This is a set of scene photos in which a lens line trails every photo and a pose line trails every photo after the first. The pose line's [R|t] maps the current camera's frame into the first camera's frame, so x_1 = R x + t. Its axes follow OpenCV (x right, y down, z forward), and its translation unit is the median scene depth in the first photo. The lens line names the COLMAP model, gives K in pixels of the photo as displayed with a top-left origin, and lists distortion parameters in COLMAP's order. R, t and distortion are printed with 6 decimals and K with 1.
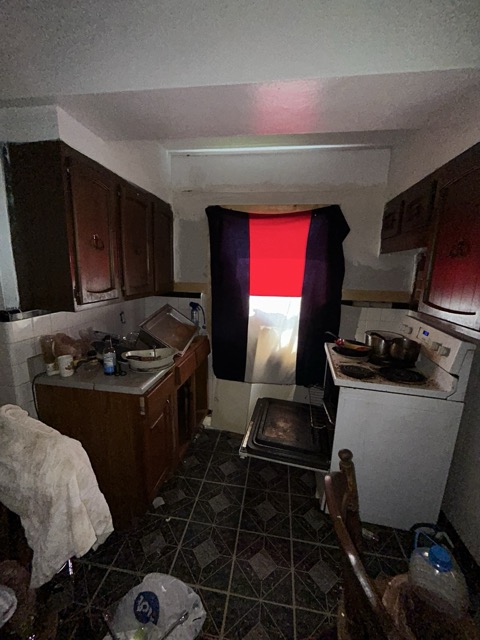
lens RADIAL K [[257.2, 0, 238.7], [0, 257.2, 319.9], [0, 0, 1]] dist [-0.001972, -0.000310]
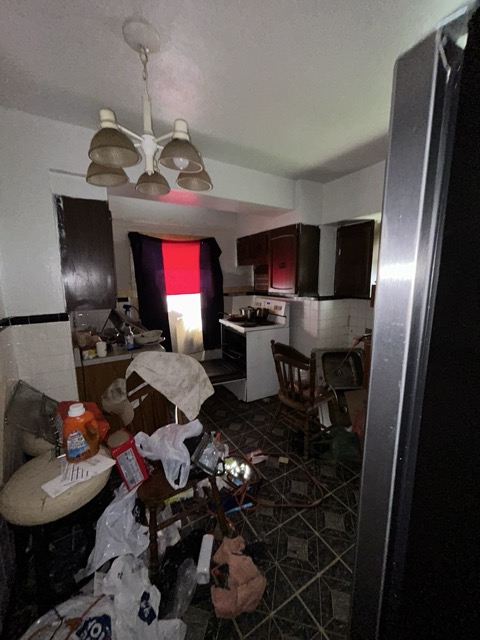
lens RADIAL K [[257.2, 0, 238.2], [0, 257.2, 321.6], [0, 0, 1]] dist [-0.001972, -0.000310]
pose [[0.769852, -0.147236, 0.621007, -0.605911], [0.161279, 0.986326, 0.033915, 0.065540], [-0.617509, 0.074046, 0.783071, -0.373343]]
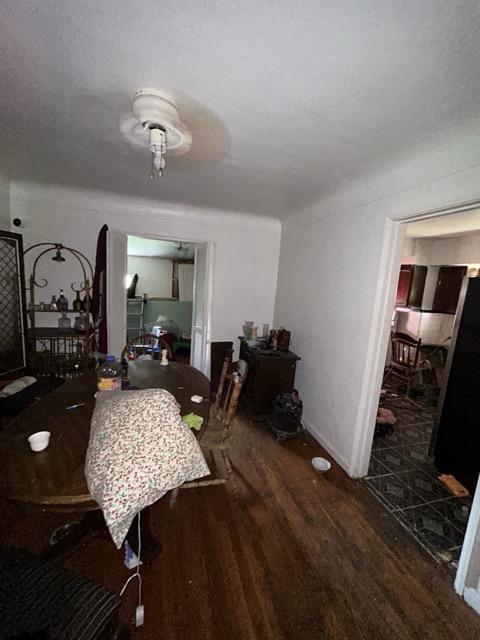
lens RADIAL K [[257.2, 0, 243.2], [0, 257.2, 317.6], [0, 0, 1]] dist [-0.001972, -0.000310]
pose [[0.901612, -0.028732, 0.431591, -1.637424], [0.039795, 0.999070, -0.016625, 0.090809], [-0.430712, 0.032164, 0.901916, -0.850816]]
